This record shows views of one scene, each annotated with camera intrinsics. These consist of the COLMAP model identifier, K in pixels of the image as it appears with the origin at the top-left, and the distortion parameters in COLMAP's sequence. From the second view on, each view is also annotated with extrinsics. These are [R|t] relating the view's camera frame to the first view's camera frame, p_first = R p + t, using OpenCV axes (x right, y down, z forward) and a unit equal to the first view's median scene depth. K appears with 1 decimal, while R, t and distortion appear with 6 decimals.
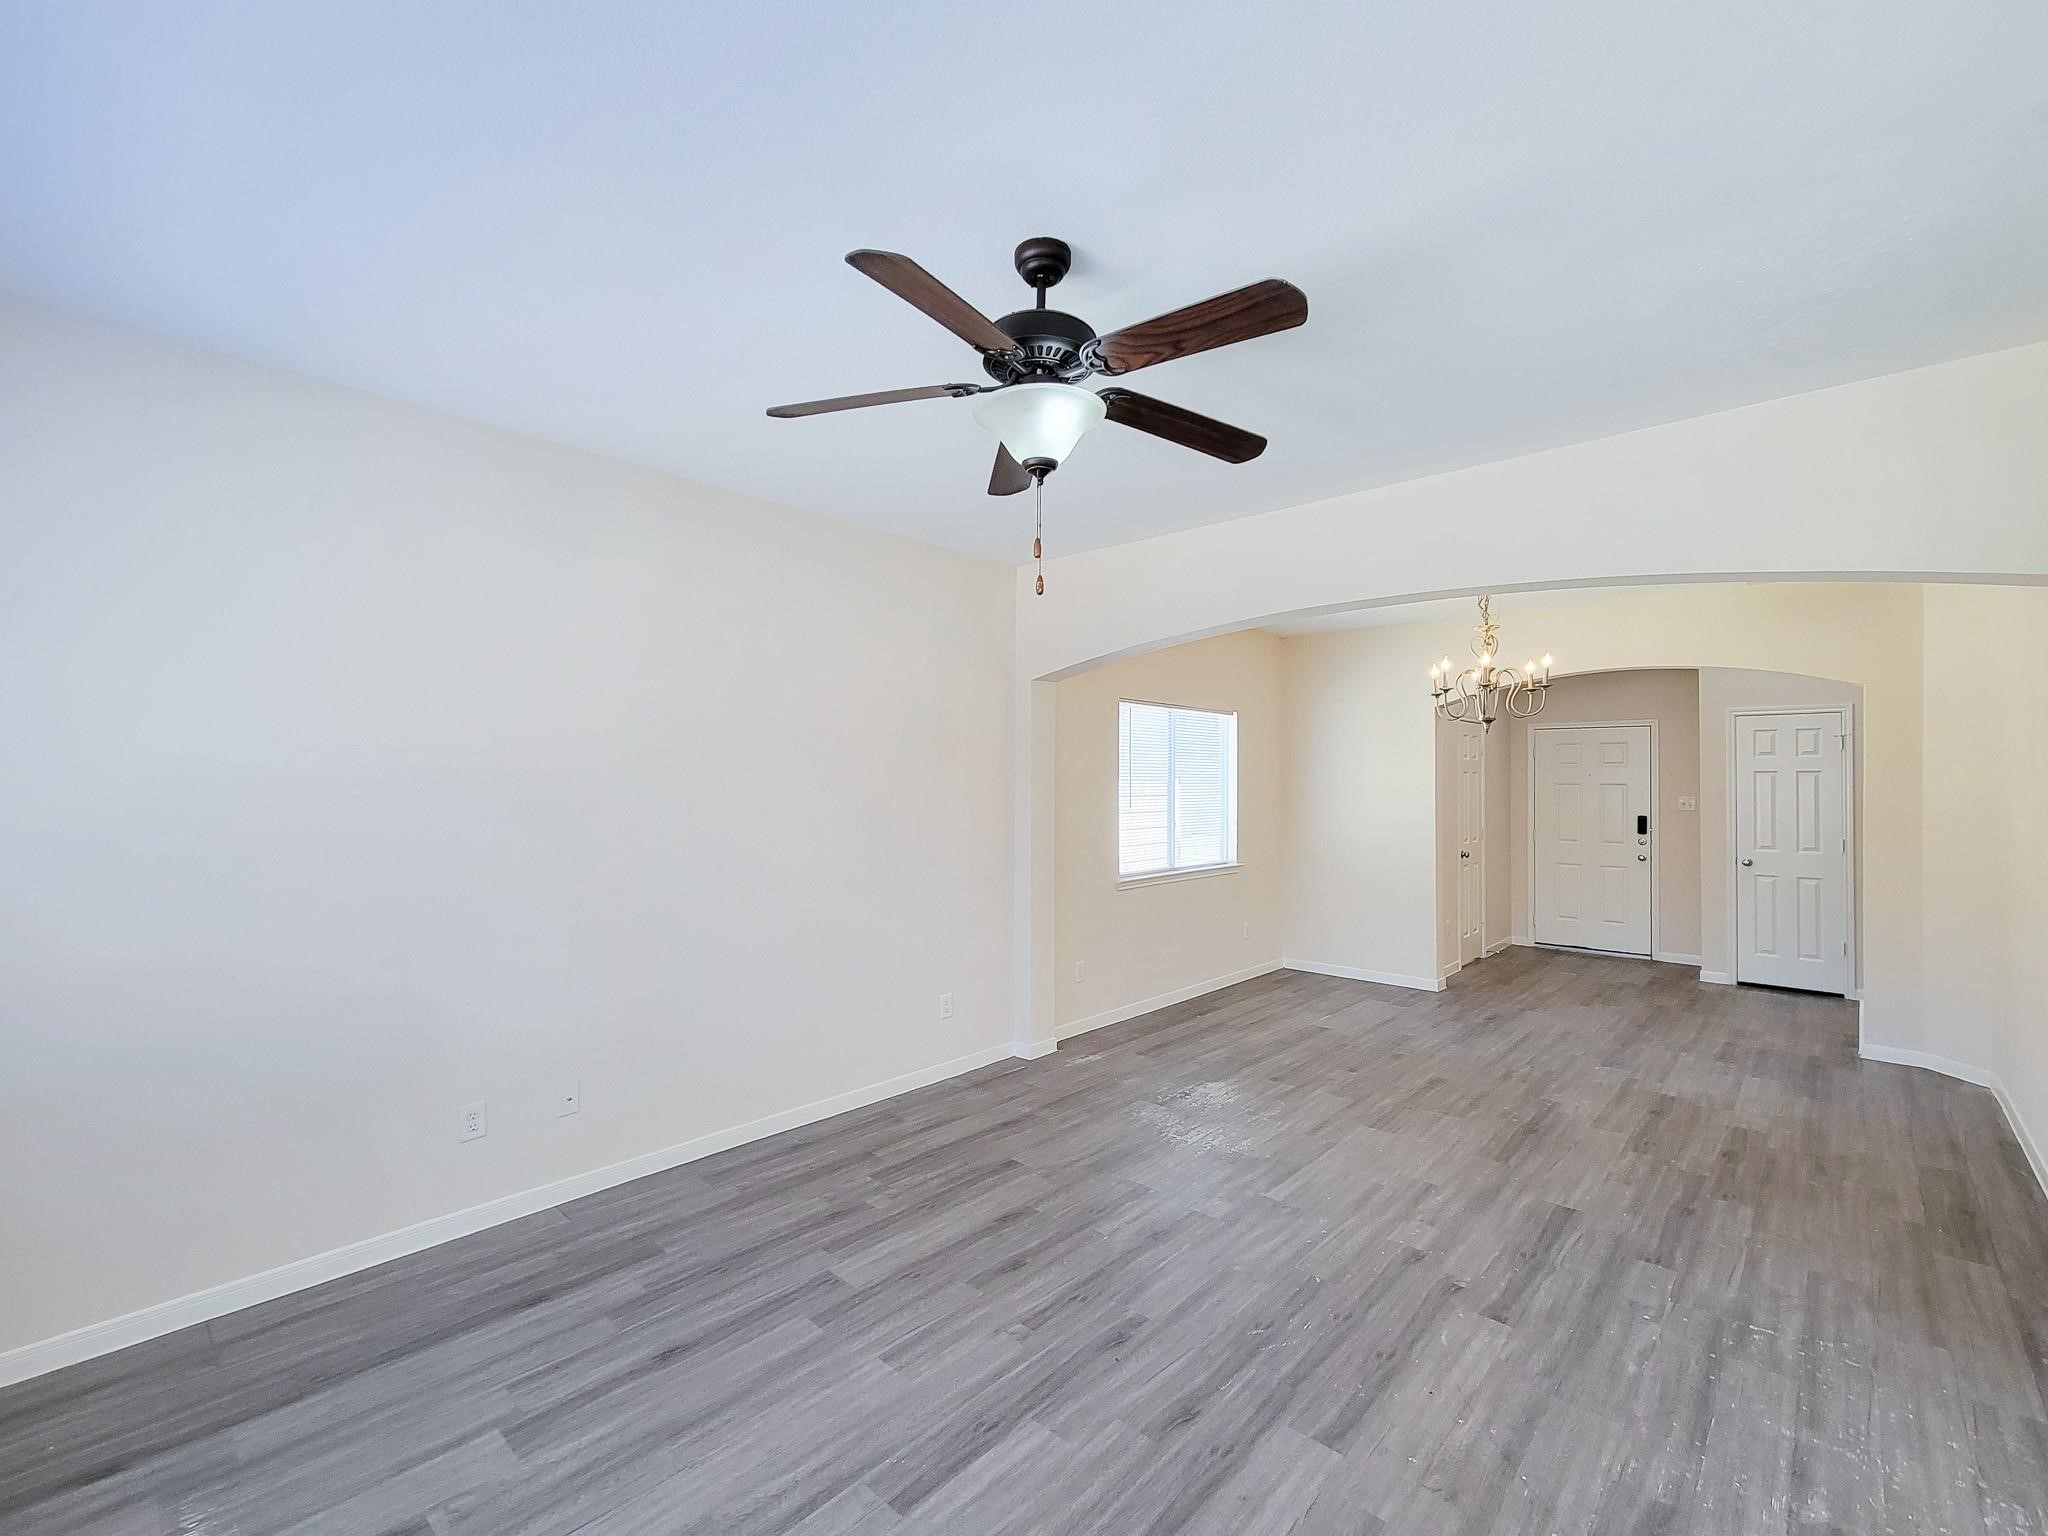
lens RADIAL K [[859.5, 0, 1048.2], [0, 859.5, 775.5], [0, 0, 1]] dist [0.006960, -0.002874]
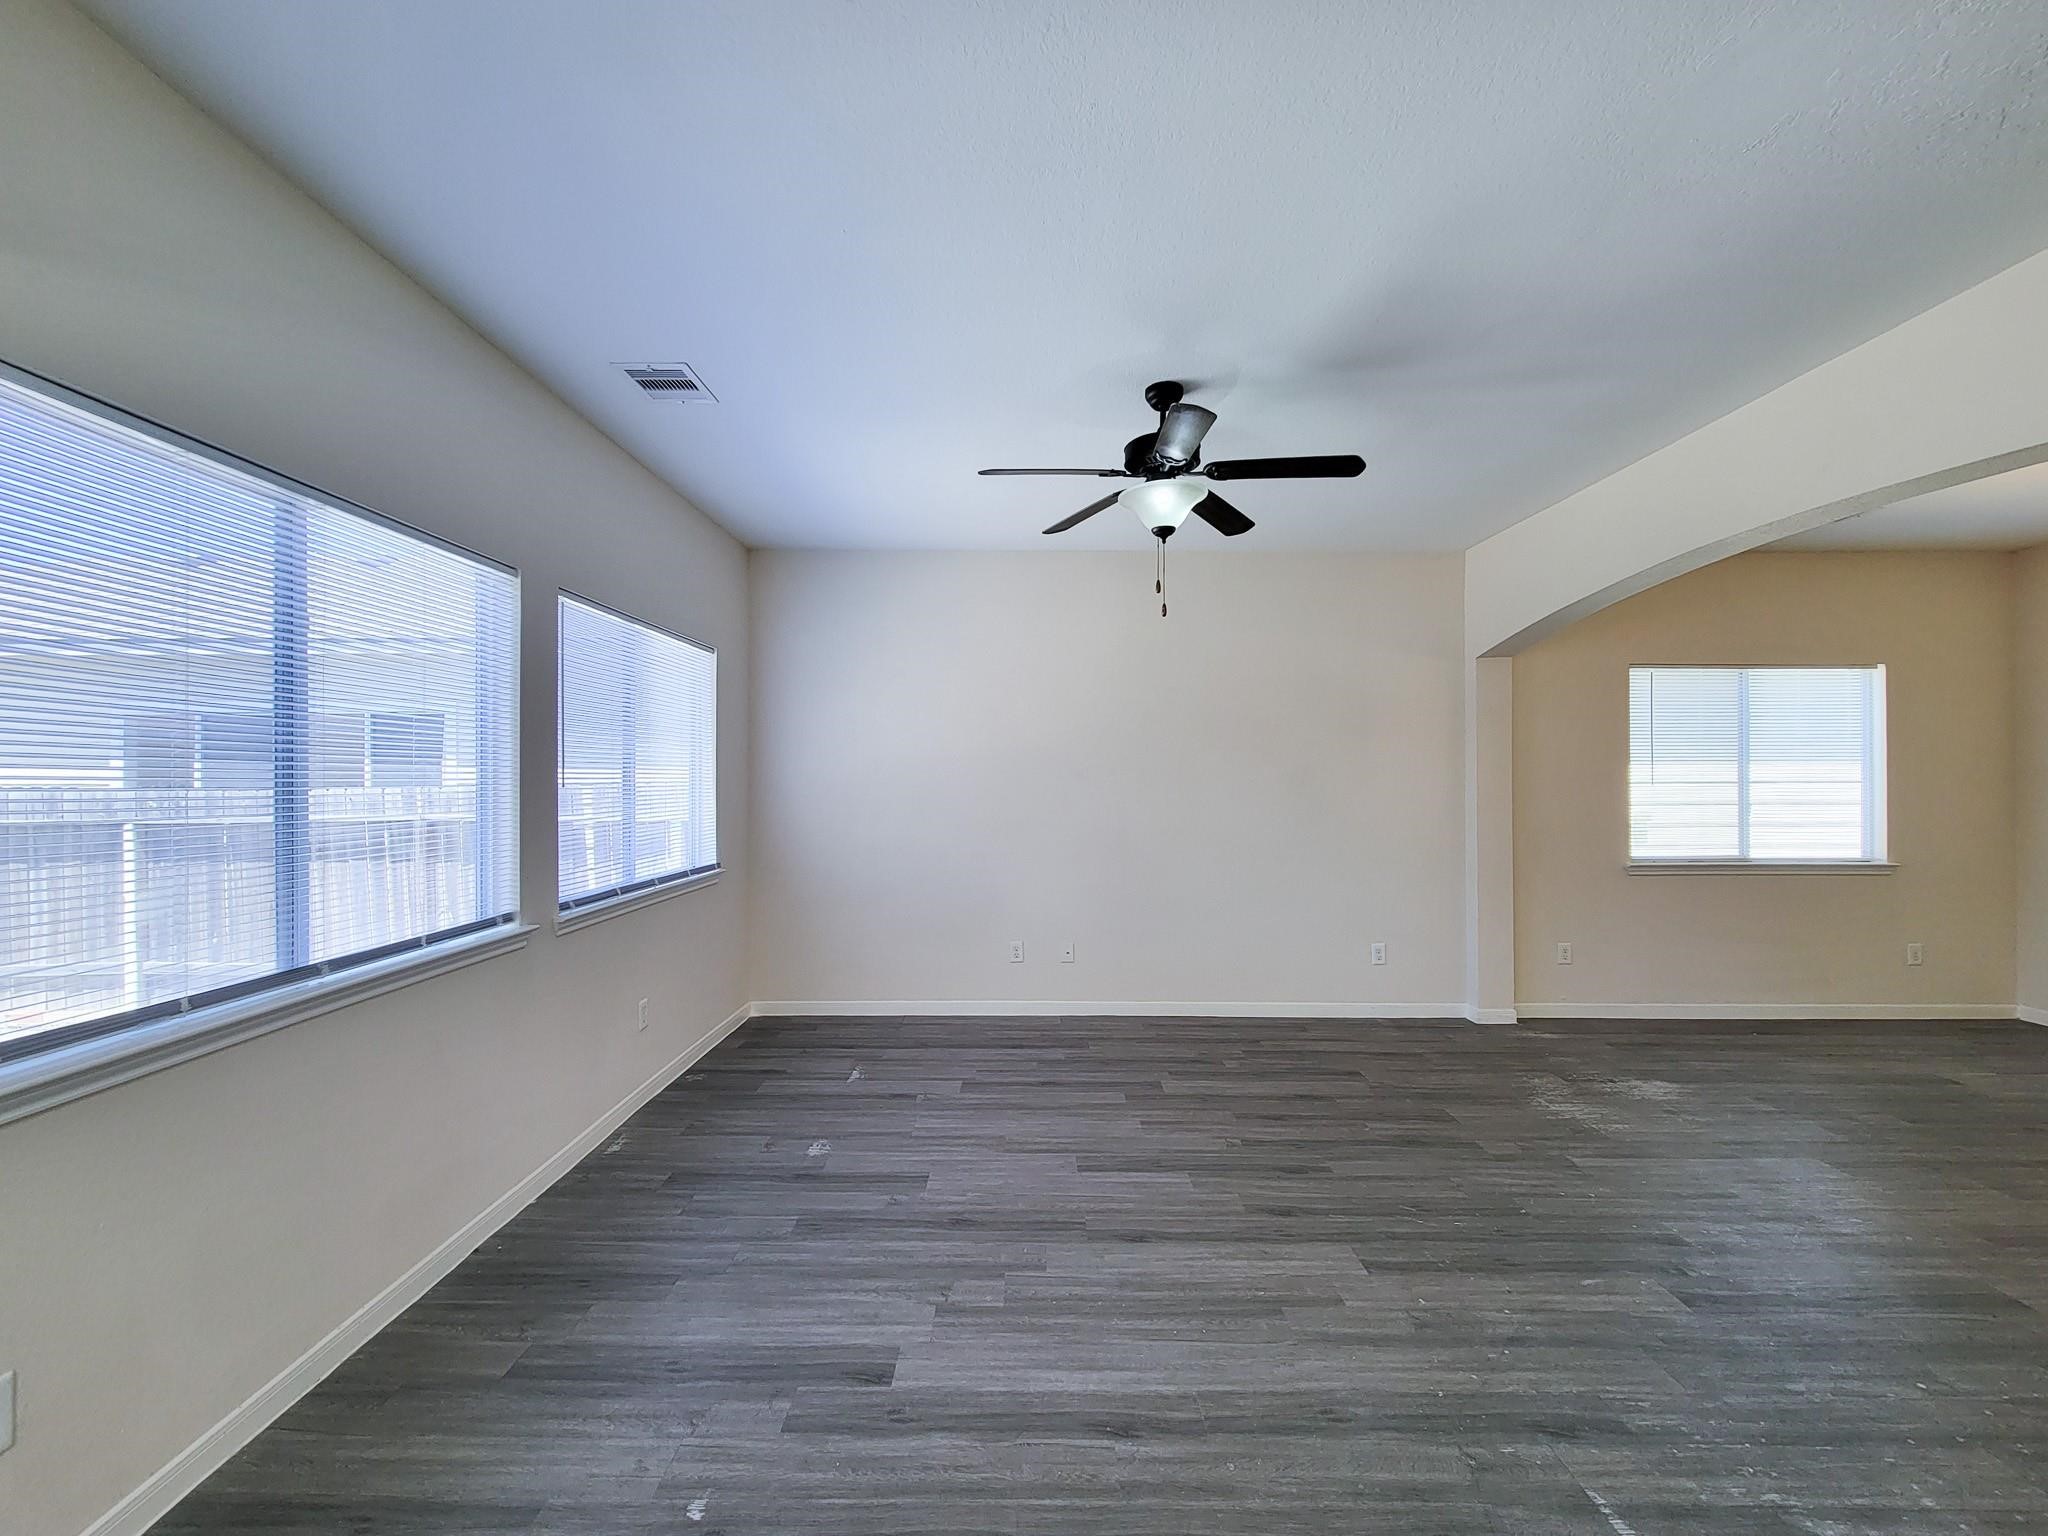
lens RADIAL K [[859.5, 0, 1057.6], [0, 859.5, 771.3], [0, 0, 1]] dist [0.006960, -0.002874]
pose [[0.685690, -0.005929, -0.727869, 0.594013], [0.007330, 0.999972, -0.001240, 0.041123], [0.727856, -0.004485, 0.685715, -0.108528]]
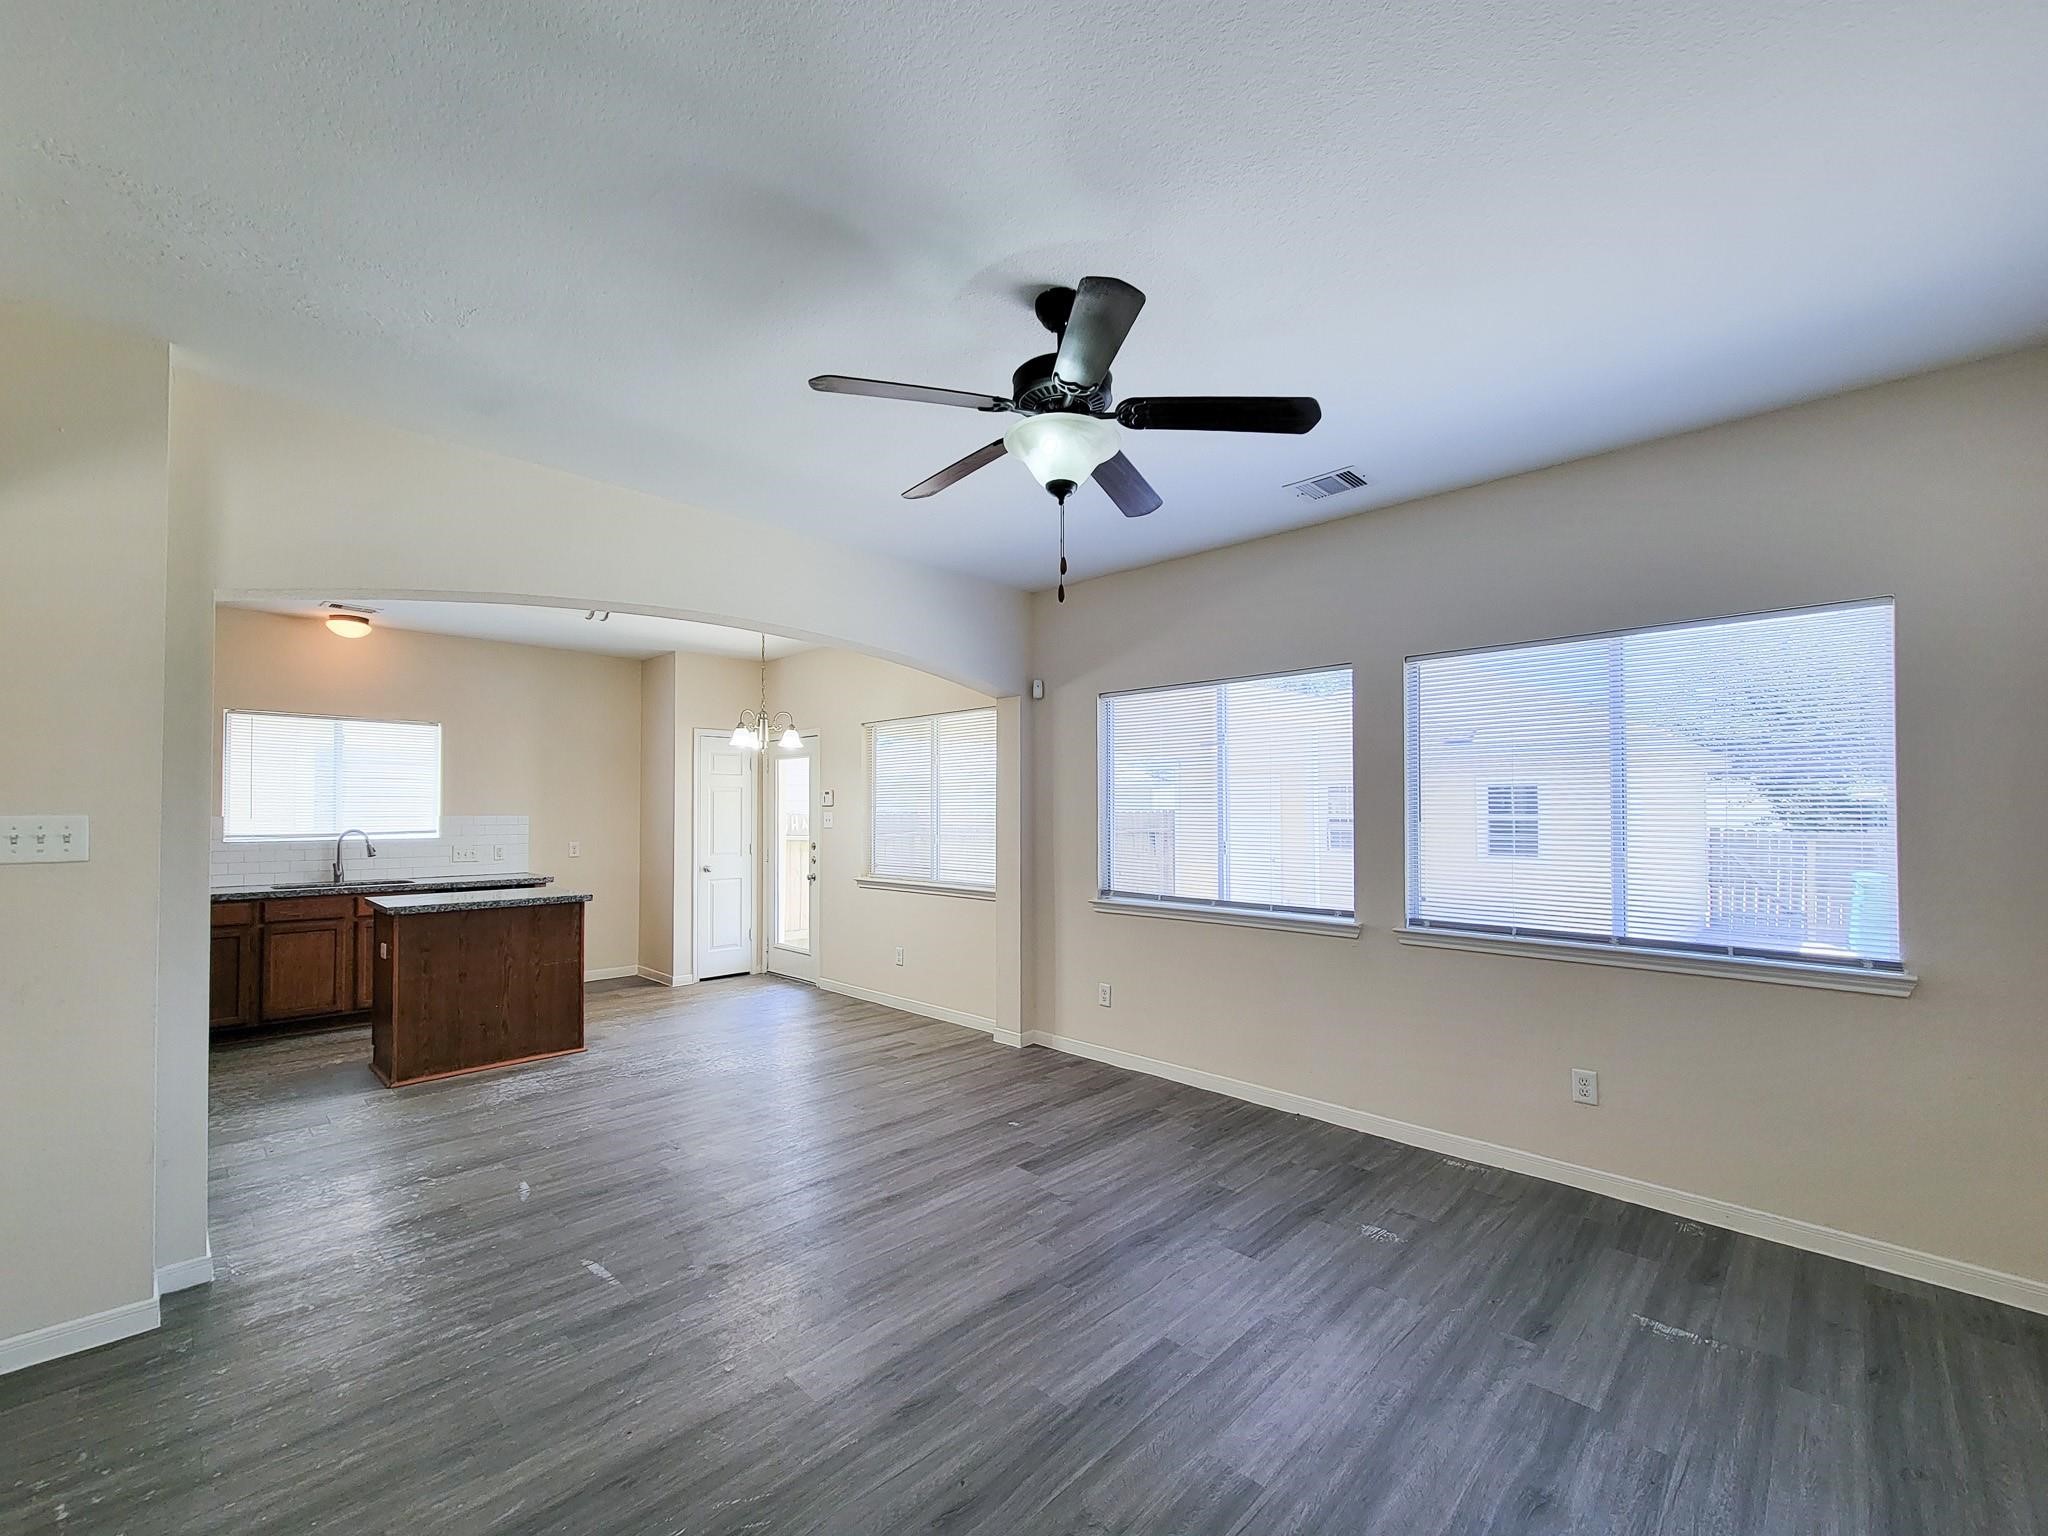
lens RADIAL K [[859.5, 0, 1013.2], [0, 859.5, 784.0], [0, 0, 1]] dist [0.006960, -0.002874]
pose [[-0.998174, -0.003166, 0.060319, -0.009818], [-0.005345, 0.999338, -0.035995, 0.043690], [-0.060166, -0.036251, -0.997530, 1.333377]]
